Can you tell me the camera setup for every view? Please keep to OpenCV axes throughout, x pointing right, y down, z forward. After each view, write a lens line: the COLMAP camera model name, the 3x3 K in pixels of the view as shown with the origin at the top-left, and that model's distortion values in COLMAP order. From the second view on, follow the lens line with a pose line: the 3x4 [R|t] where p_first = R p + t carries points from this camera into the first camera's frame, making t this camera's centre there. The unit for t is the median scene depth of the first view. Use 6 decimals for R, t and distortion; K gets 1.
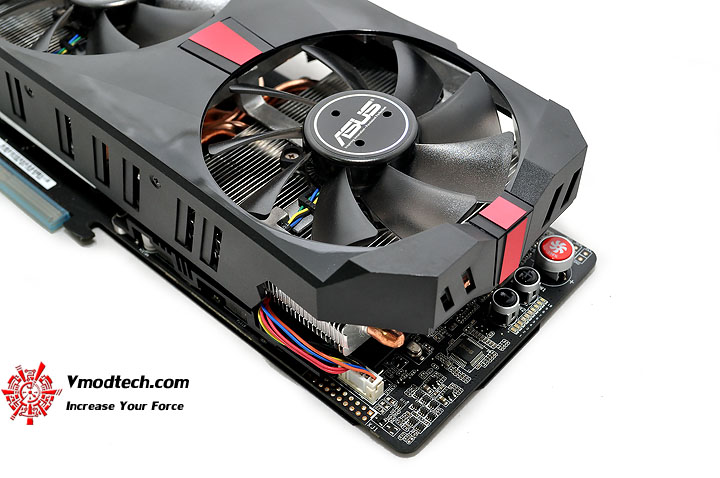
lens RADIAL K [[942.7, 0, 360.0], [0, 942.7, 239.0], [0, 0, 1]] dist [0.012334, 0.010107]
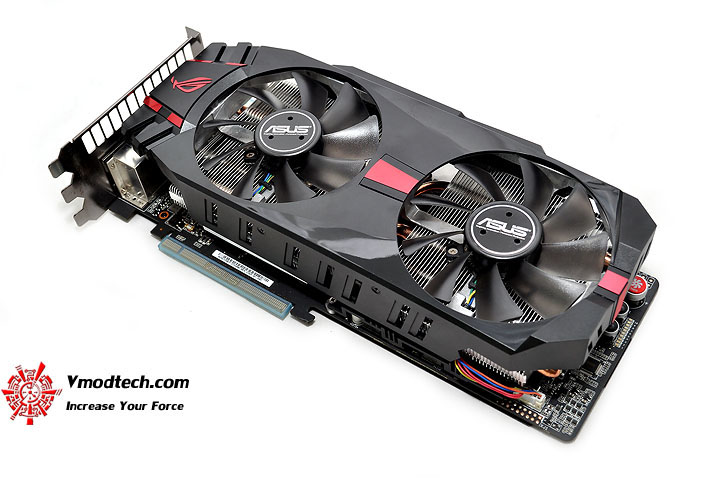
lens RADIAL K [[845.3, 0, 360.0], [0, 845.3, 239.0], [0, 0, 1]] dist [-0.006246, -0.014166]
pose [[0.987832, -0.152578, 0.030127, -0.262626], [0.149331, 0.984650, 0.090360, -0.257956], [-0.043451, -0.084761, 0.995453, -0.318462]]
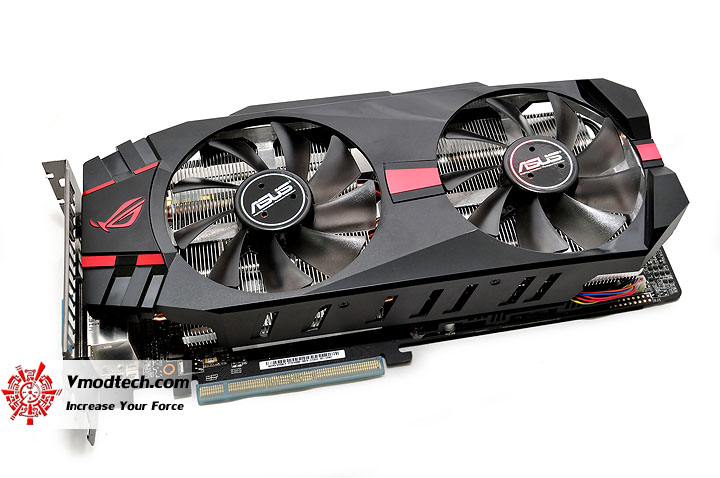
lens RADIAL K [[845.3, 0, 360.0], [0, 845.3, 239.0], [0, 0, 1]] dist [-0.006246, -0.014166]
pose [[0.614904, -0.652957, 0.442199, -0.849152], [0.568806, 0.755621, 0.324802, -0.630045], [-0.546217, 0.051803, 0.836040, 0.027284]]
